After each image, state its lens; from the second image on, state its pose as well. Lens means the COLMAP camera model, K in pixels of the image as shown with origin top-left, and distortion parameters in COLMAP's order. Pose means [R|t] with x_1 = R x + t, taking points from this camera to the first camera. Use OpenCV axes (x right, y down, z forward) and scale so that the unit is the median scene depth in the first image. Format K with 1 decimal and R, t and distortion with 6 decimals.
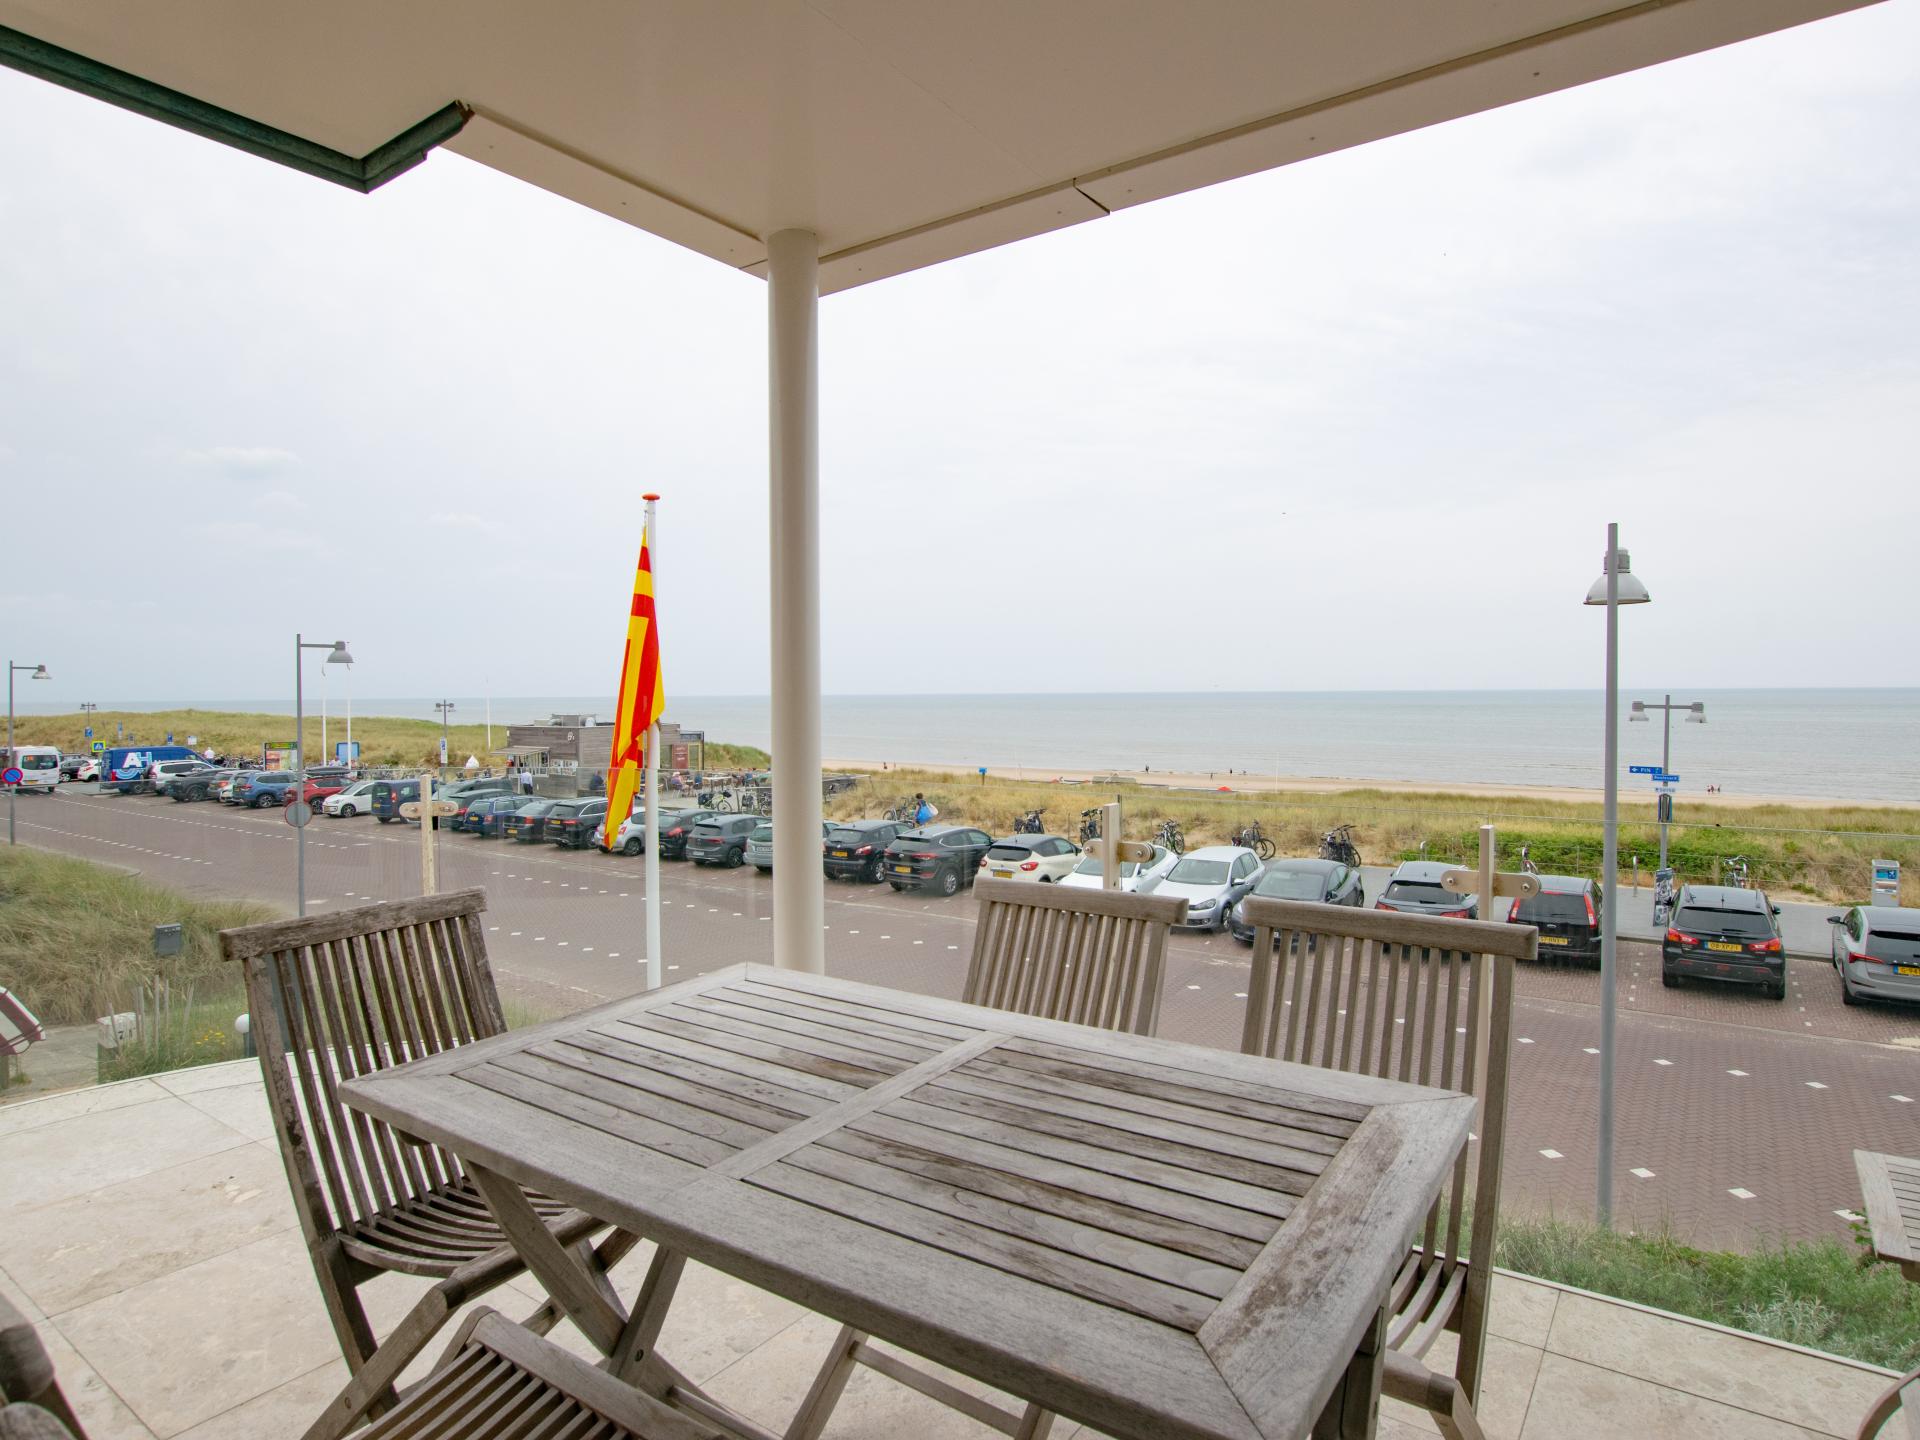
lens RADIAL K [[1097.9, 0, 960.0], [0, 1097.9, 720.0], [0, 0, 1]] dist [0.001447, 0.001575]
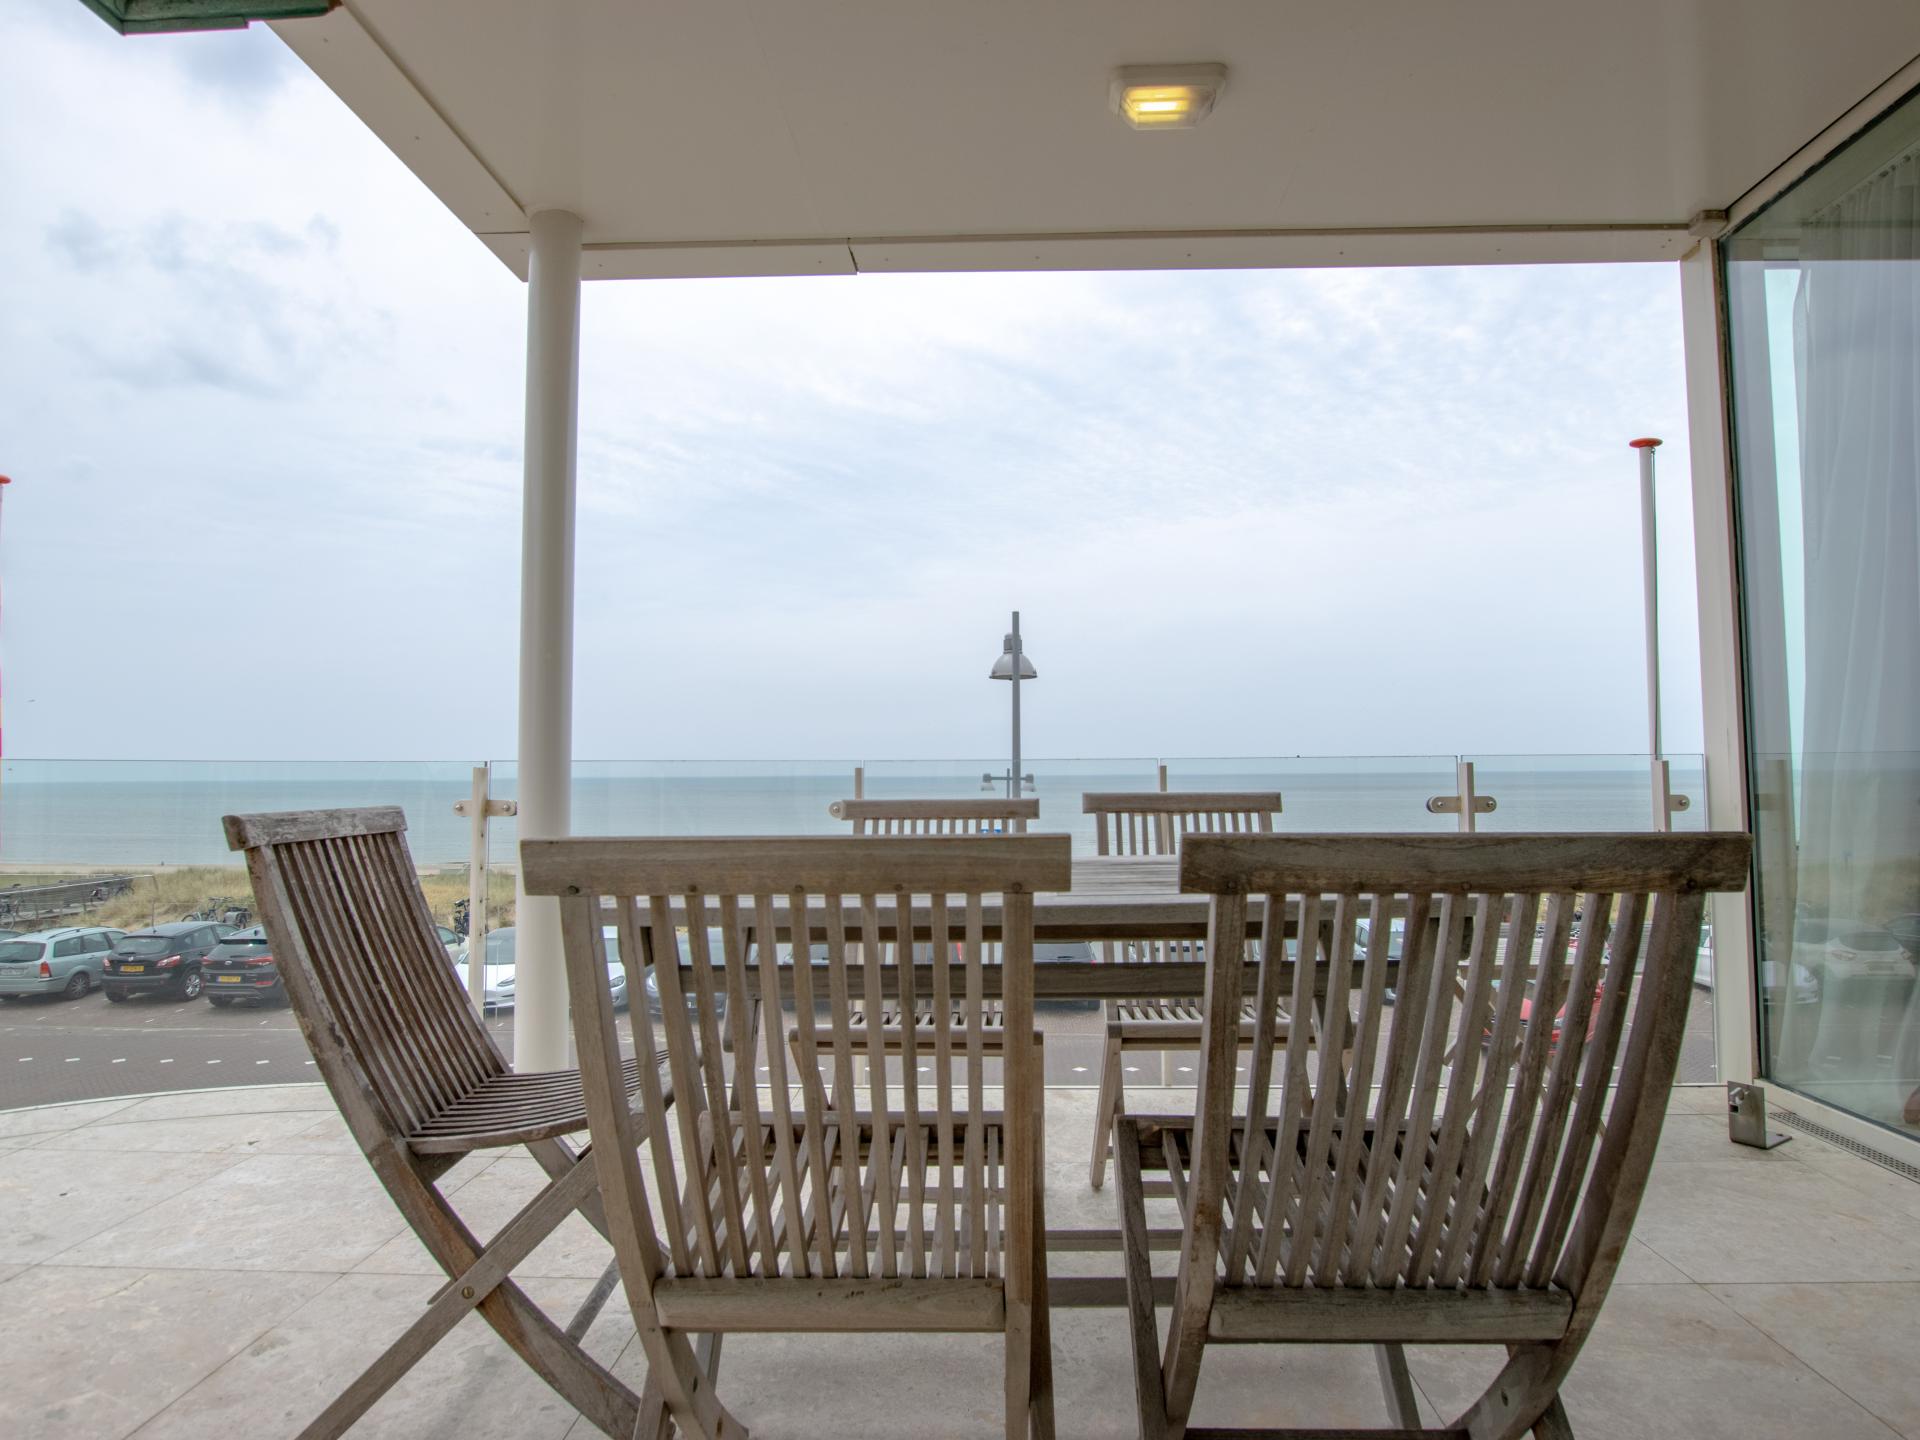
lens RADIAL K [[1097.9, 0, 960.0], [0, 1097.9, 720.0], [0, 0, 1]] dist [0.001447, 0.001575]
pose [[0.845838, 0.029282, 0.532636, -0.109310], [0.012275, 0.997159, -0.074313, 0.031855], [-0.533299, 0.069394, 0.843076, -0.008593]]
